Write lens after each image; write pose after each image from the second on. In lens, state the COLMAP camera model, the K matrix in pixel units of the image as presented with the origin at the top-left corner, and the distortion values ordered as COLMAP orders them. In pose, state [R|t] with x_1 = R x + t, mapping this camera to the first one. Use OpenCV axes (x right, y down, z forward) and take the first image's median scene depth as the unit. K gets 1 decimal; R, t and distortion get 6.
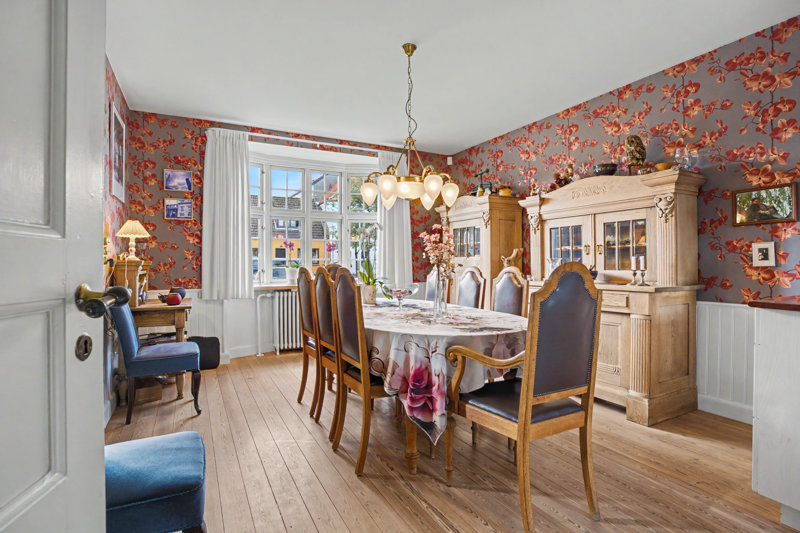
lens RADIAL K [[403.3, 0, 392.7], [0, 403.3, 266.1], [0, 0, 1]] dist [-0.059150, 0.025477]
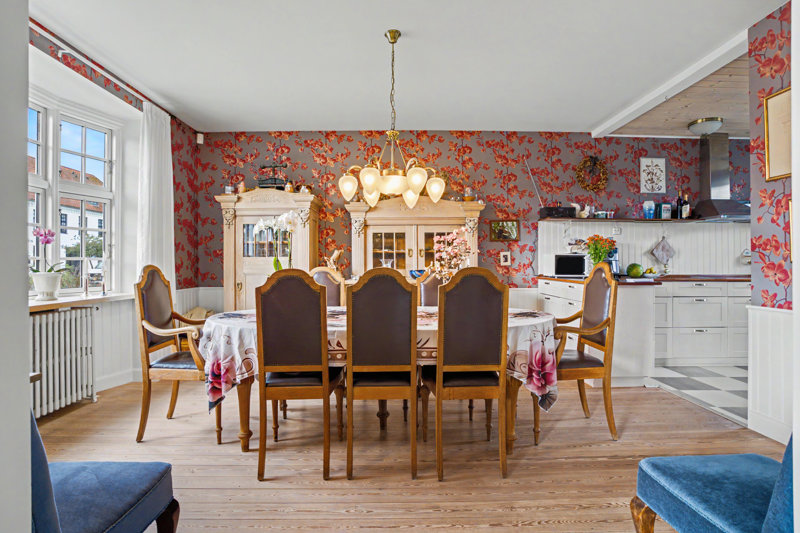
lens RADIAL K [[403.3, 0, 392.7], [0, 403.3, 266.1], [0, 0, 1]] dist [-0.059150, 0.025477]
pose [[0.441184, -0.001057, 0.897416, -0.688350], [0.010811, 0.999933, -0.004138, 0.004180], [-0.897352, 0.011528, 0.441166, 0.513378]]
